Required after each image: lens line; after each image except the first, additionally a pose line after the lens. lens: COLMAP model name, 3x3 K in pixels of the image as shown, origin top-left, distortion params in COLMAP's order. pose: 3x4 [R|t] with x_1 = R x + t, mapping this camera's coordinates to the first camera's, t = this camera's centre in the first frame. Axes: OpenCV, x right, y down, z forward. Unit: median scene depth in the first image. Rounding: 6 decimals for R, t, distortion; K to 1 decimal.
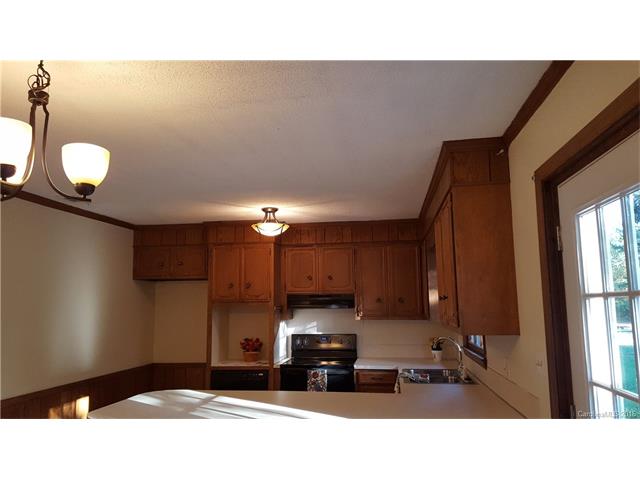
lens RADIAL K [[466.3, 0, 322.6], [0, 466.3, 235.9], [0, 0, 1]] dist [0.087202, -0.039745]
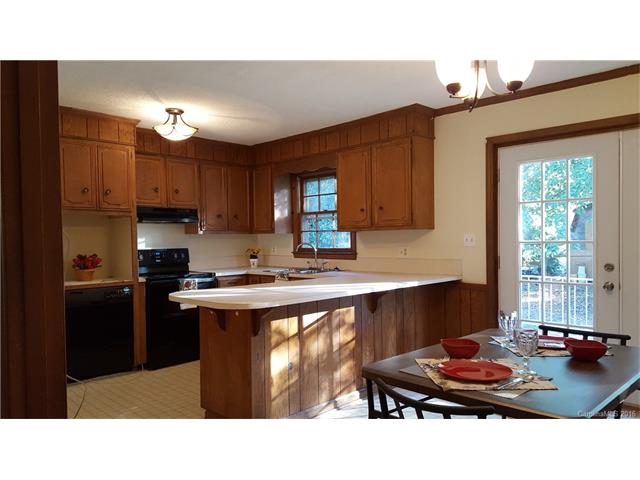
lens RADIAL K [[466.3, 0, 325.7], [0, 466.3, 245.4], [0, 0, 1]] dist [0.087202, -0.039745]
pose [[0.582968, -0.008016, 0.812456, -0.623341], [-0.108476, 0.990231, 0.087605, 0.082449], [-0.805222, -0.139203, 0.576403, 0.161186]]
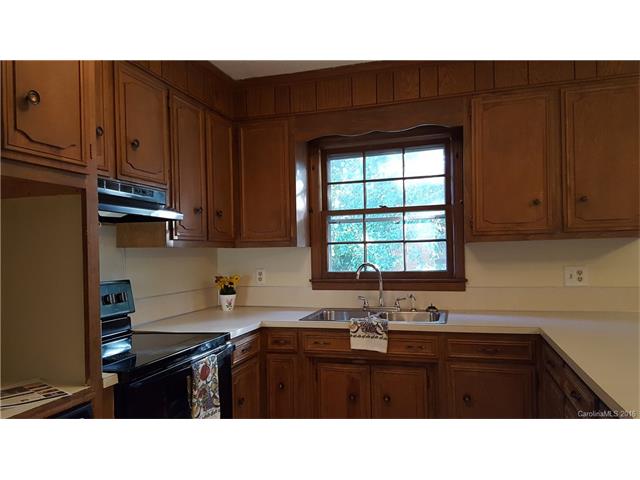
lens RADIAL K [[466.3, 0, 316.5], [0, 466.3, 245.5], [0, 0, 1]] dist [0.087202, -0.039745]
pose [[0.123296, 0.023971, 0.992080, -0.381908], [-0.121984, 0.992493, -0.008821, 0.165403], [-0.984844, -0.119930, 0.125295, 0.799179]]
